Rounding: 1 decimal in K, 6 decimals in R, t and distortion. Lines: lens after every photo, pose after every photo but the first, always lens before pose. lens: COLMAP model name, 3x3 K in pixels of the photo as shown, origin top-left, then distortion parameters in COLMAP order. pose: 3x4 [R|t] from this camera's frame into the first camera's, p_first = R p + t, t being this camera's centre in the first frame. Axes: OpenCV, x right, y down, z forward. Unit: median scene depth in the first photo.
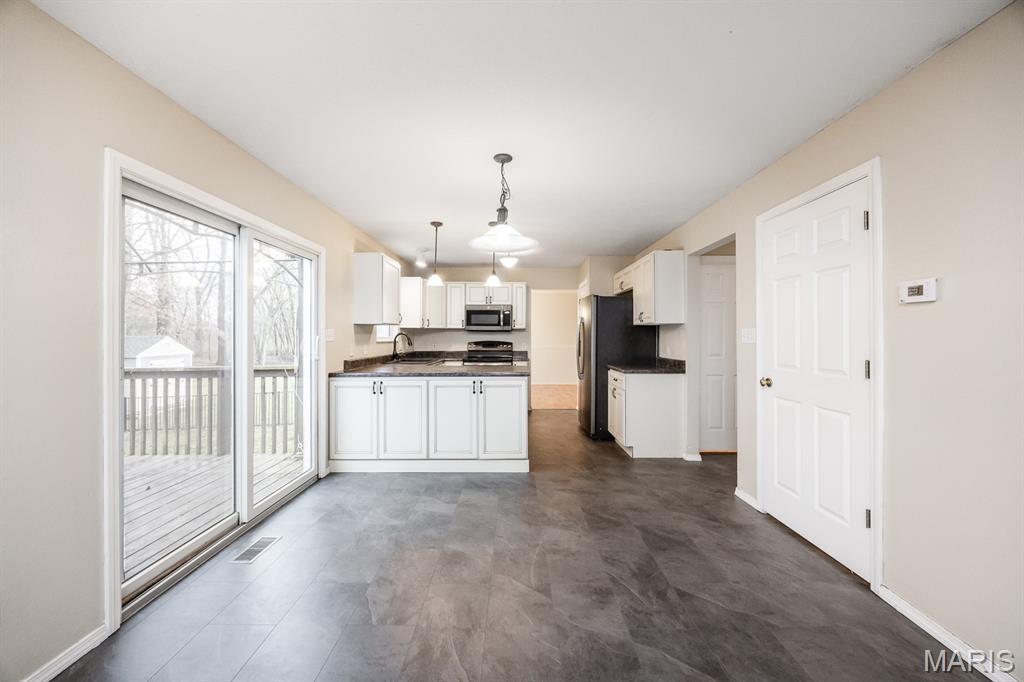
lens RADIAL K [[415.7, 0, 508.1], [0, 415.7, 337.0], [0, 0, 1]] dist [-0.009258, 0.000389]
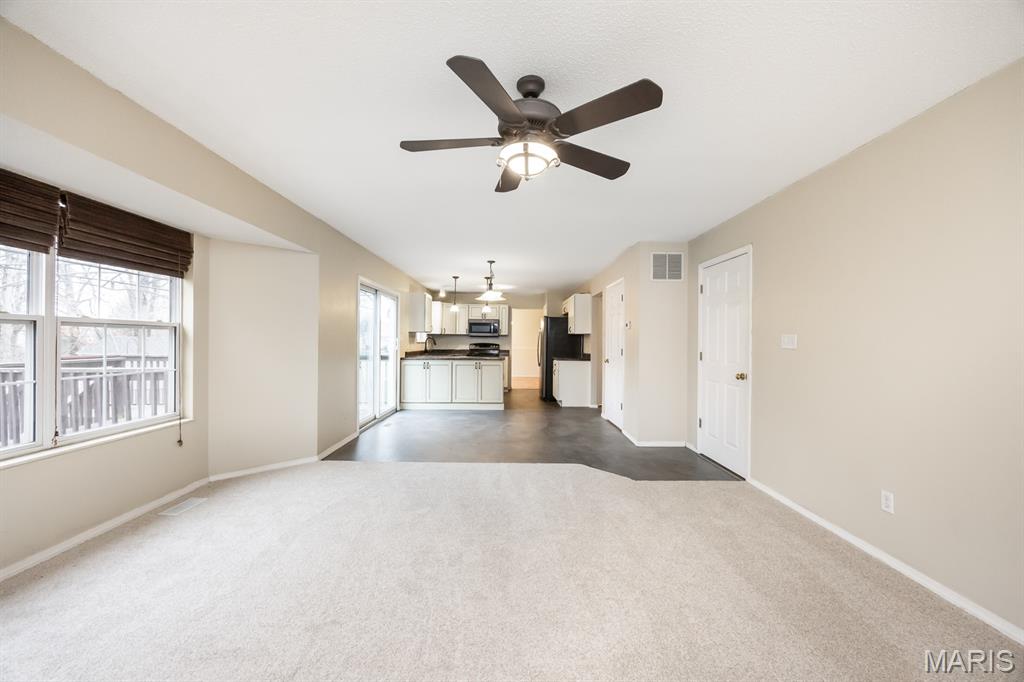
lens RADIAL K [[415.7, 0, 517.8], [0, 415.7, 339.8], [0, 0, 1]] dist [-0.009258, 0.000389]
pose [[0.999273, 0.010127, 0.036755, 0.028777], [-0.009923, 0.999934, -0.005712, 0.006879], [-0.036811, 0.005343, 0.999308, -0.670345]]
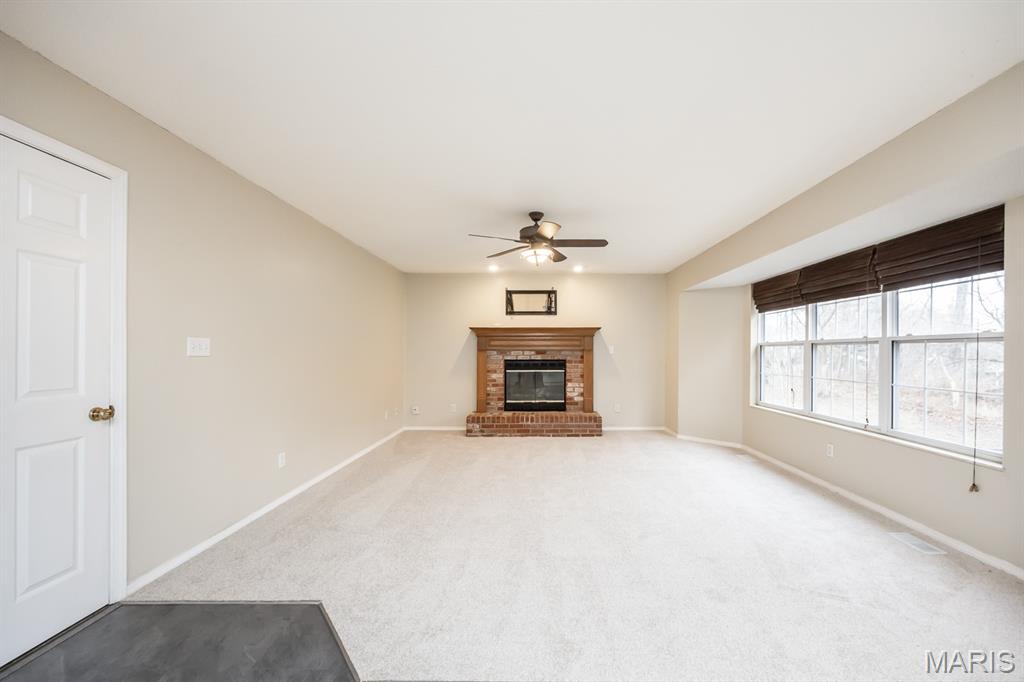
lens RADIAL K [[415.7, 0, 534.5], [0, 415.7, 353.1], [0, 0, 1]] dist [-0.009258, 0.000389]
pose [[-0.999962, -0.002953, -0.008242, 0.061037], [-0.002994, 0.999983, 0.005009, 0.005755], [0.008228, 0.005034, -0.999953, 0.418255]]
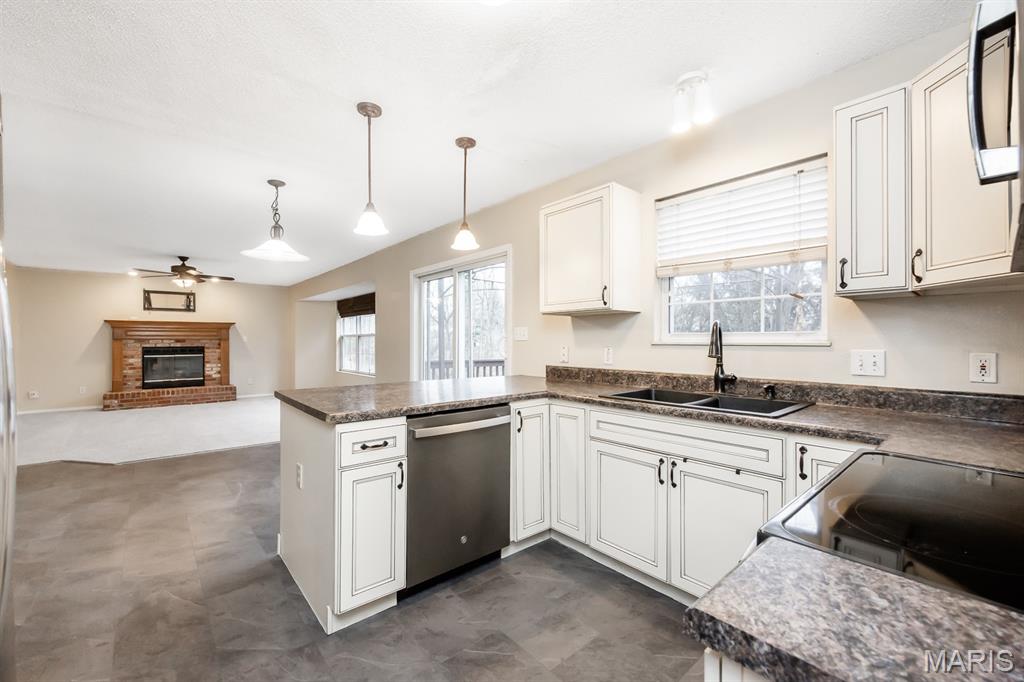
lens RADIAL K [[415.7, 0, 511.0], [0, 415.7, 342.7], [0, 0, 1]] dist [-0.009258, 0.000389]
pose [[-0.745600, 0.001852, -0.666391, 0.139068], [-0.001567, 0.999989, 0.004533, 0.007422], [0.666392, 0.004424, -0.745589, 1.169113]]
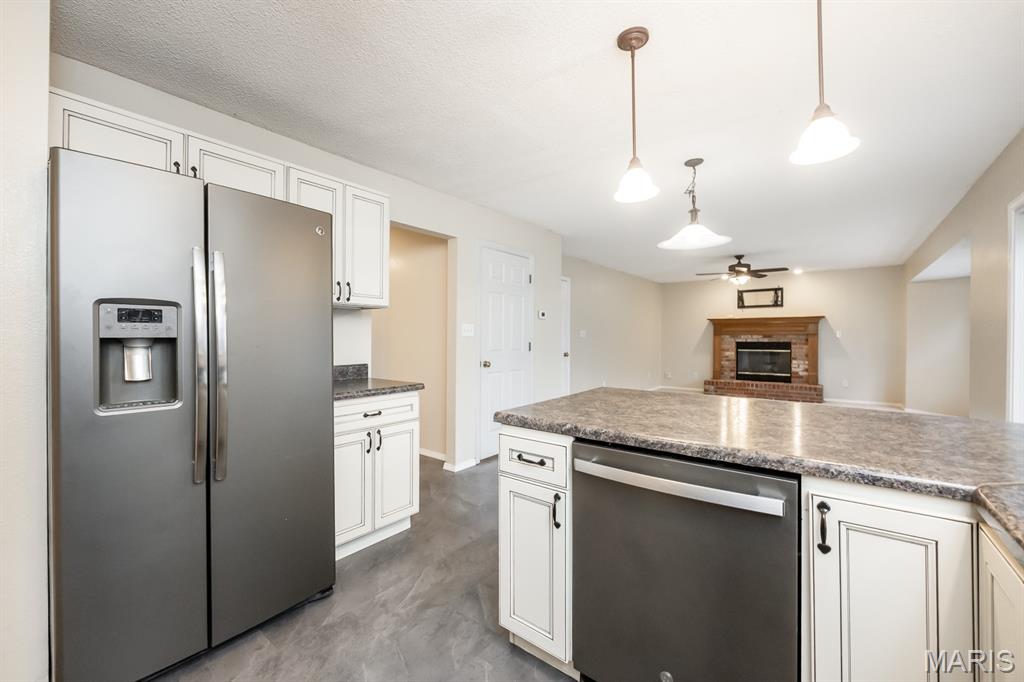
lens RADIAL K [[415.7, 0, 493.0], [0, 415.7, 338.2], [0, 0, 1]] dist [-0.009258, 0.000389]
pose [[-0.778532, -0.004926, 0.627586, -0.141684], [-0.001089, 0.999978, 0.006497, 0.007731], [-0.627604, 0.004375, -0.778520, 1.085694]]
